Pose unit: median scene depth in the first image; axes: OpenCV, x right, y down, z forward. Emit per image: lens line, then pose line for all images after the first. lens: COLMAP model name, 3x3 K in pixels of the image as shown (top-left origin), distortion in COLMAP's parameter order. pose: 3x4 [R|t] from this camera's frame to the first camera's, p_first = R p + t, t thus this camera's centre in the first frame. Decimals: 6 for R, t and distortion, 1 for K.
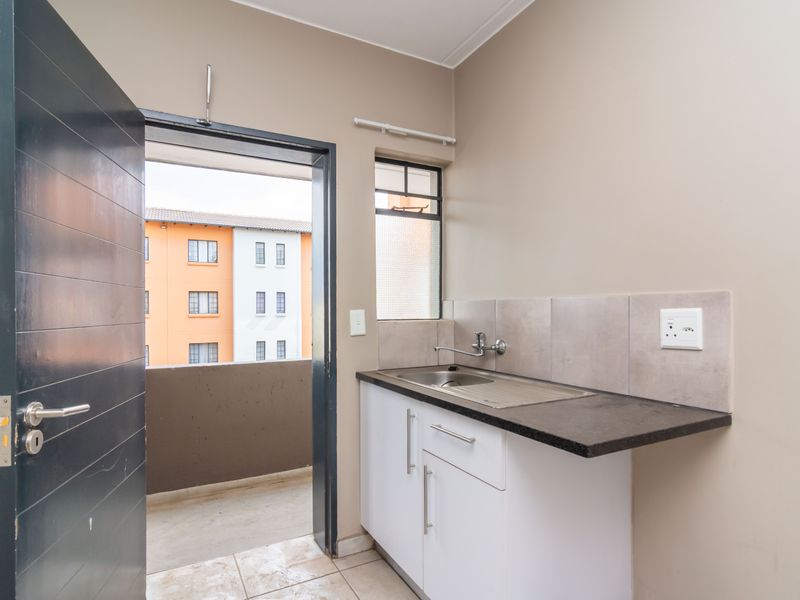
lens RADIAL K [[445.8, 0, 391.2], [0, 445.8, 288.6], [0, 0, 1]] dist [-0.004963, 0.001790]
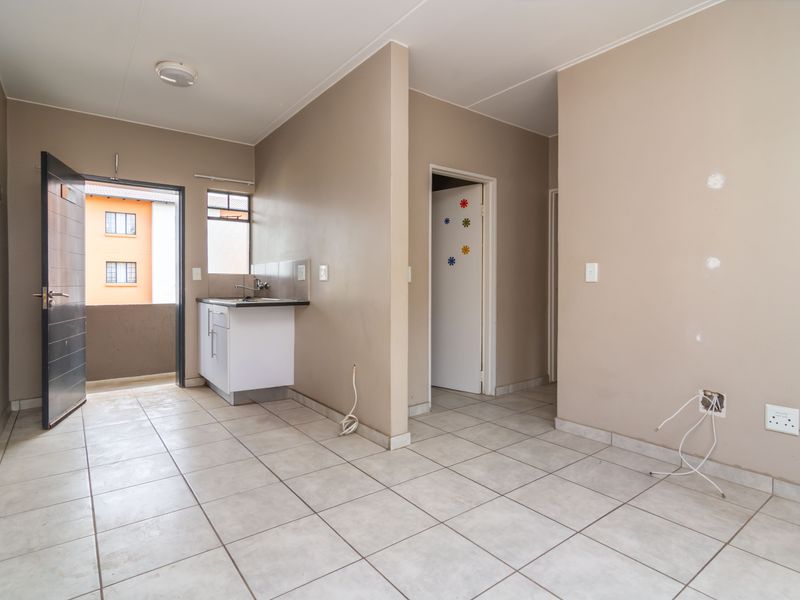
lens RADIAL K [[433.7, 0, 399.2], [0, 433.7, 287.2], [0, 0, 1]] dist [-0.011193, 0.001309]
pose [[0.985336, 0.018846, 0.169581, 0.318824], [-0.026902, 0.998610, 0.045330, 0.015040], [-0.168491, -0.049228, 0.984473, -0.700700]]
